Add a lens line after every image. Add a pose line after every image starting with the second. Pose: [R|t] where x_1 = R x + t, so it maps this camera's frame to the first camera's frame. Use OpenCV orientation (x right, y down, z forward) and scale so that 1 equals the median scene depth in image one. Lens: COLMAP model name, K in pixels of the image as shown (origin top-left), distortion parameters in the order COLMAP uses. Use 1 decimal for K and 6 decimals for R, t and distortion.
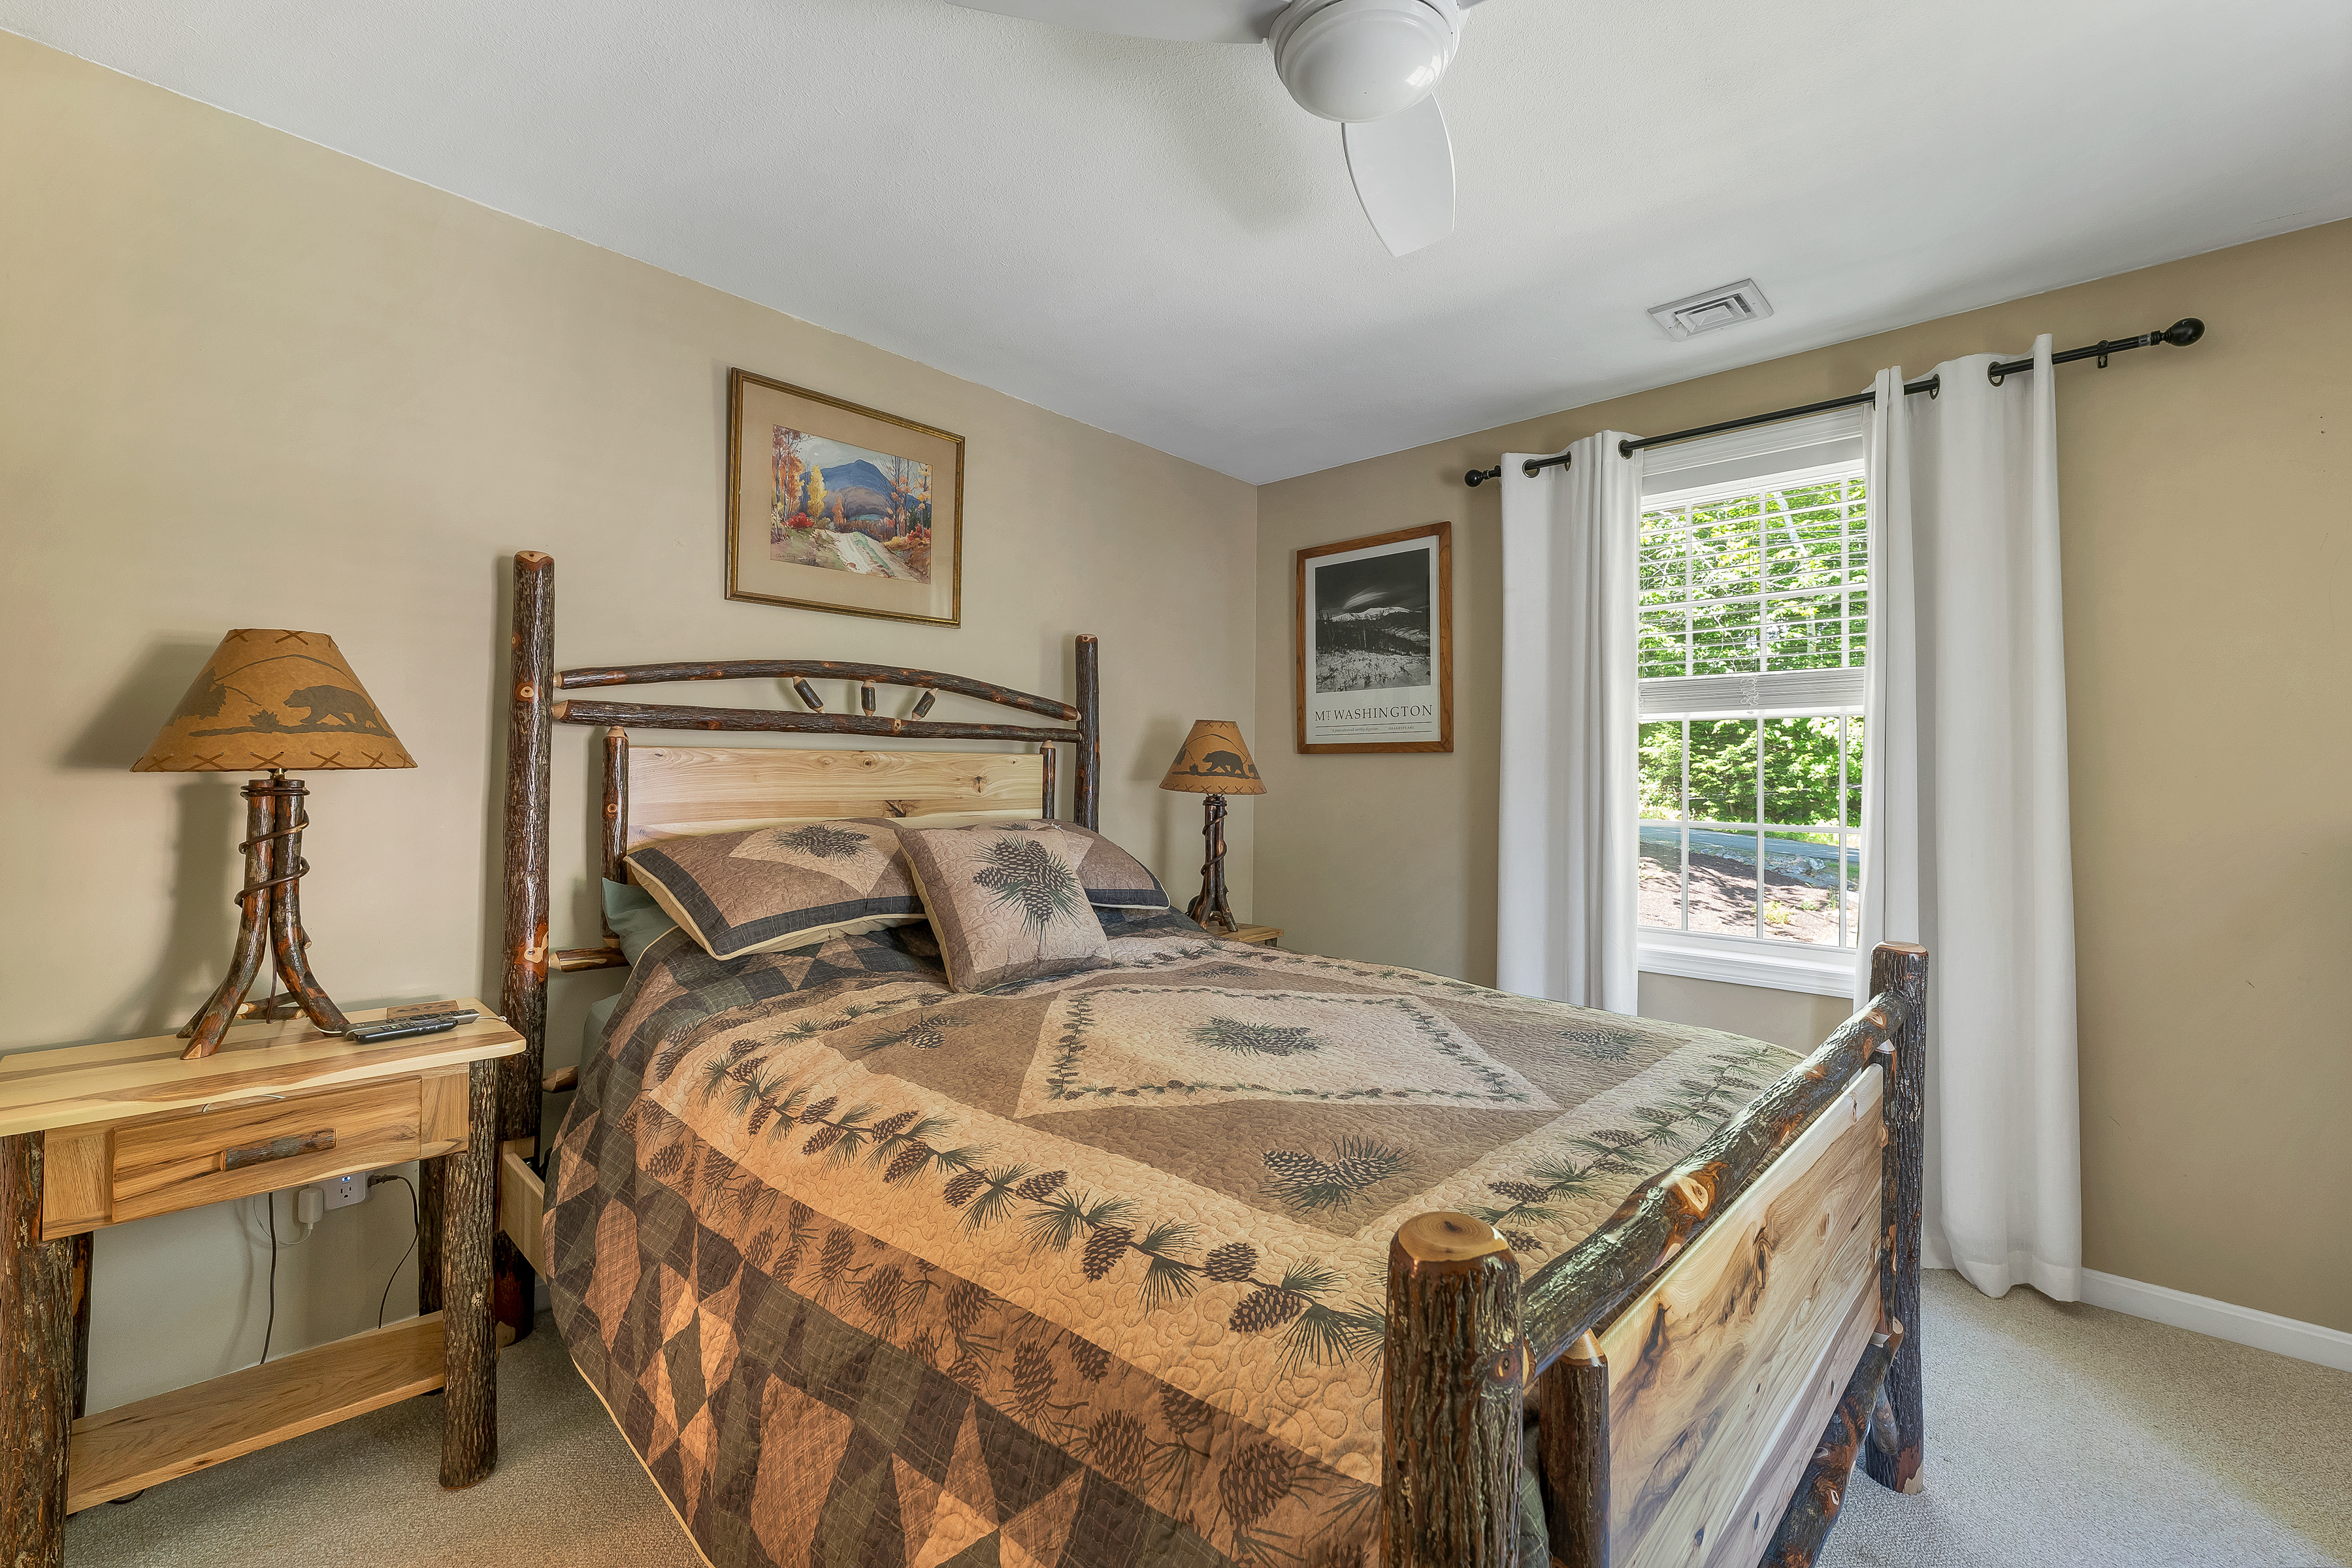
lens RADIAL K [[984.9, 0, 1184.1], [0, 984.9, 770.7], [0, 0, 1]] dist [0.000269, 0.000082]
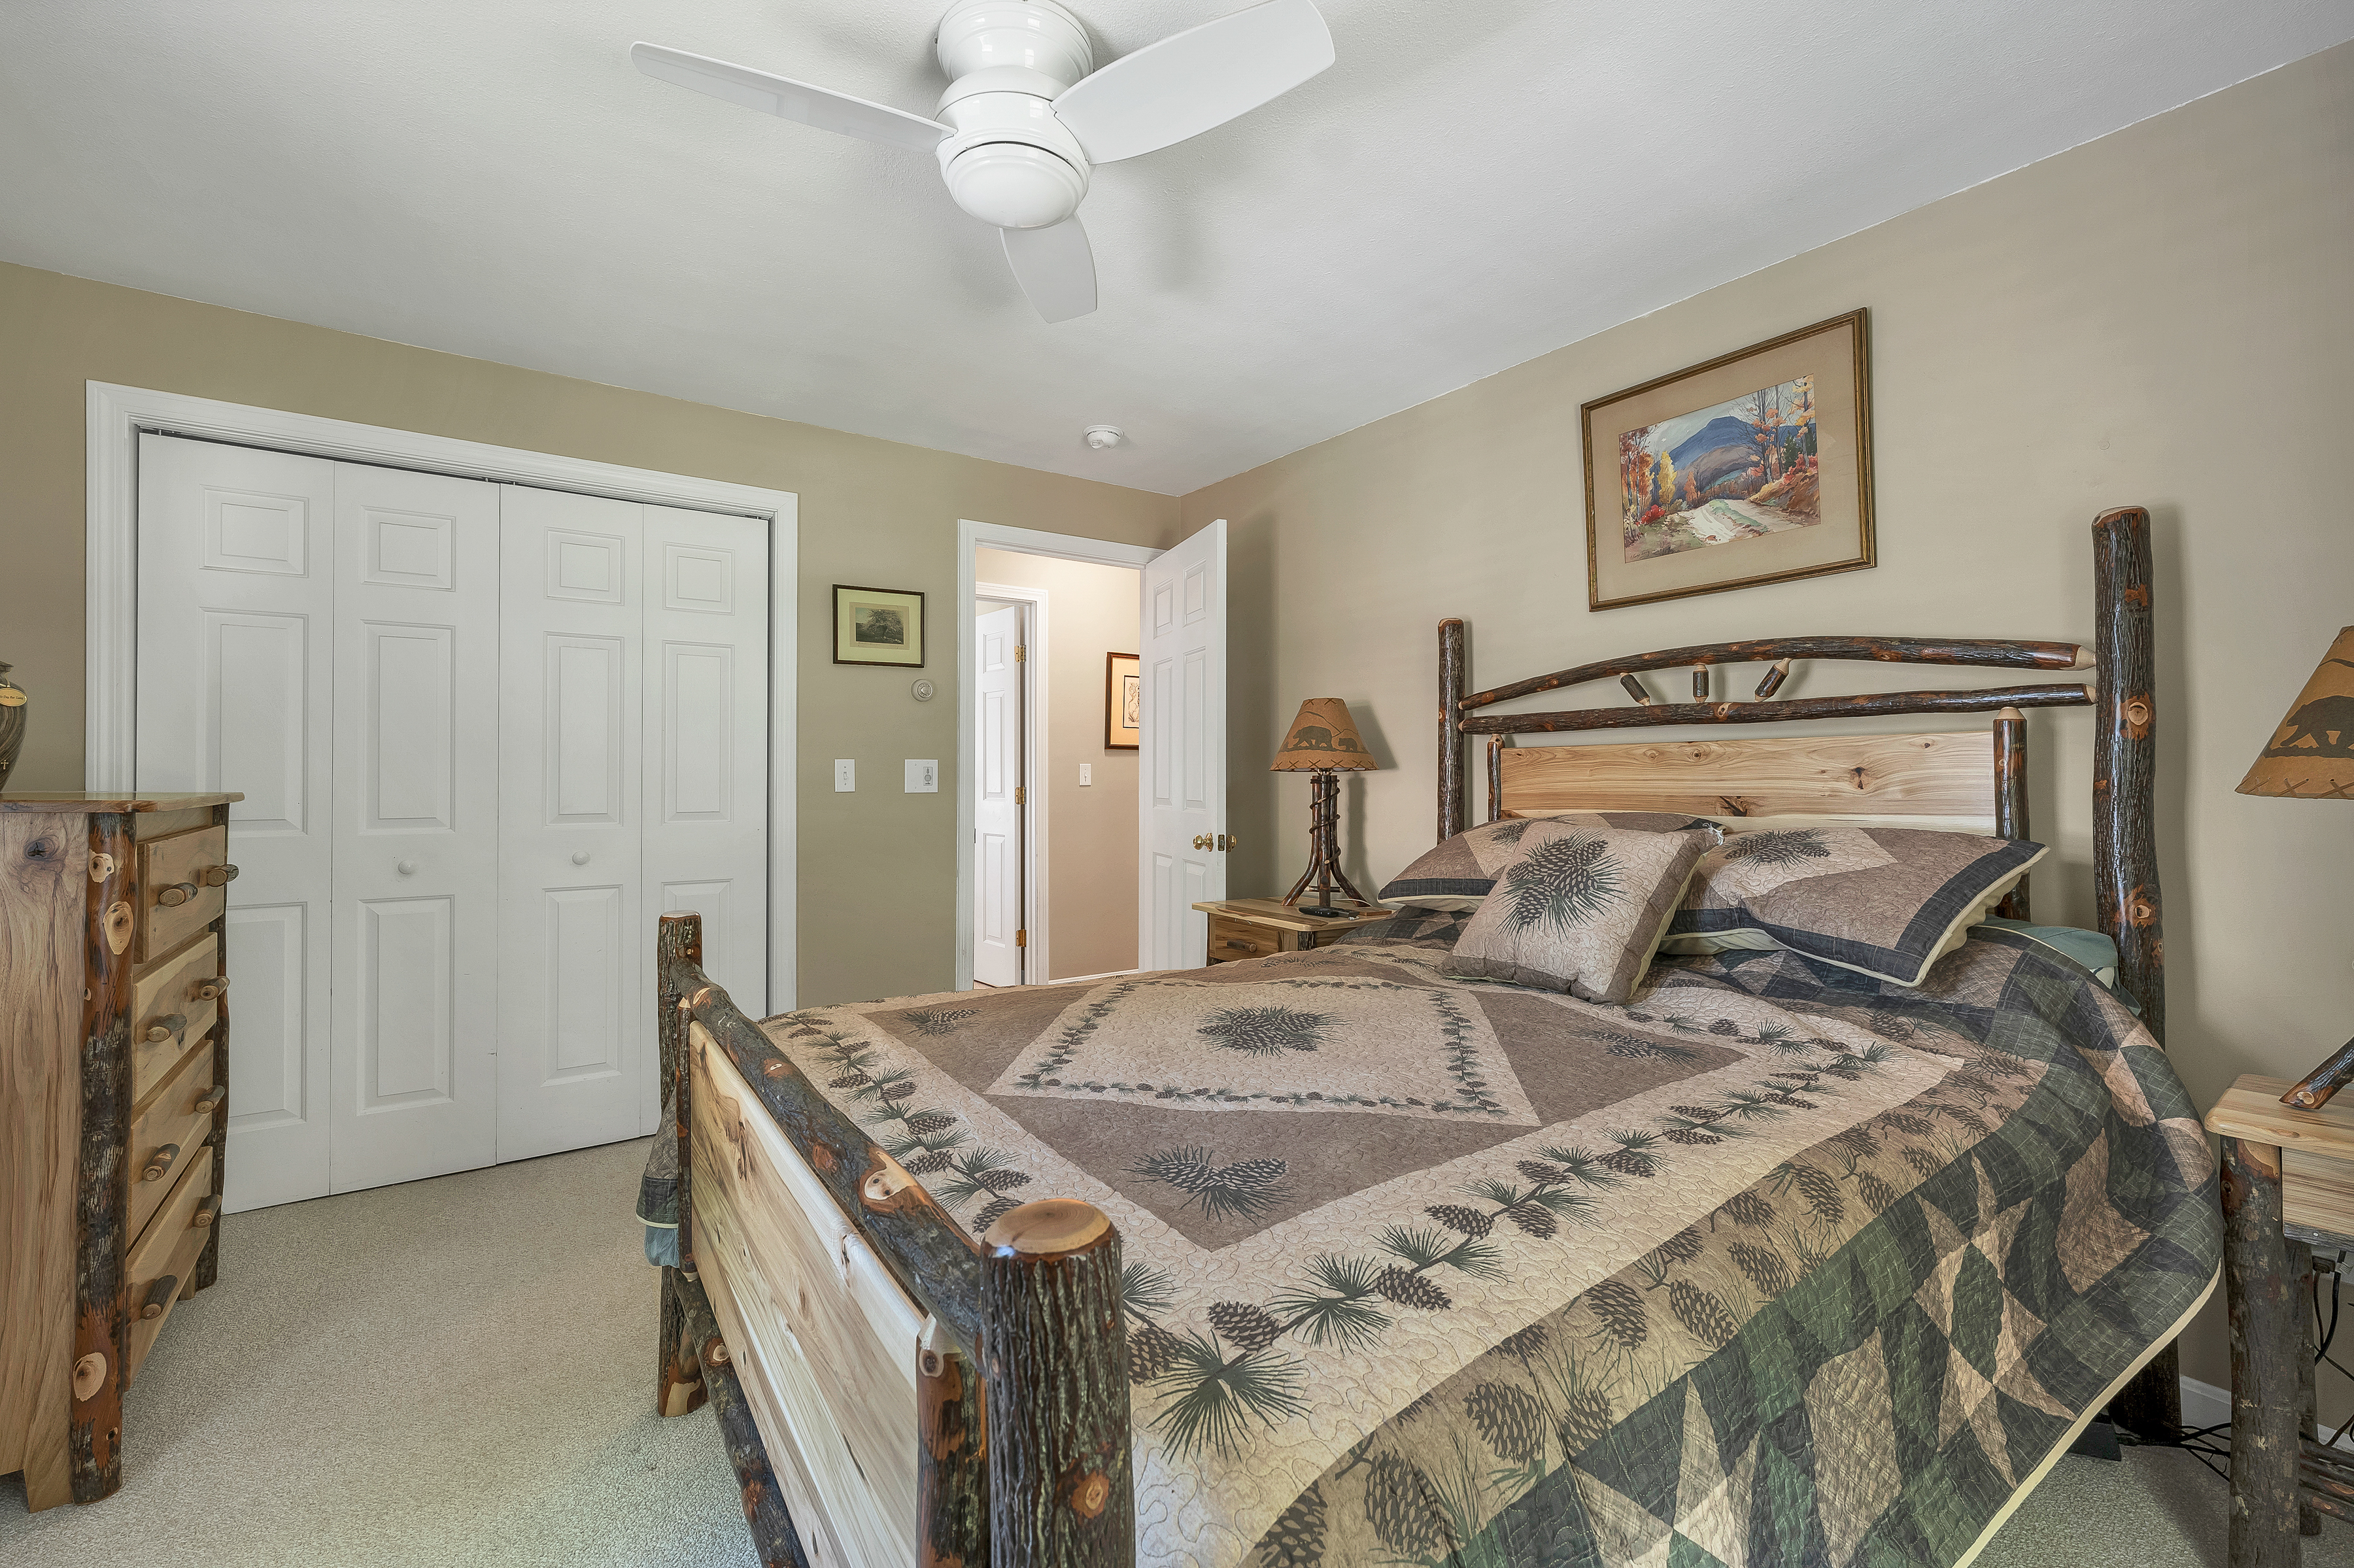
lens RADIAL K [[988.8, 0, 1177.0], [0, 988.8, 784.0], [0, 0, 1]] dist [0.000491, 0.000057]
pose [[-0.206312, -0.001484, -0.978485, 0.632389], [0.004898, 0.999985, -0.002549, 0.018256], [0.978474, -0.005318, -0.206302, 0.672788]]
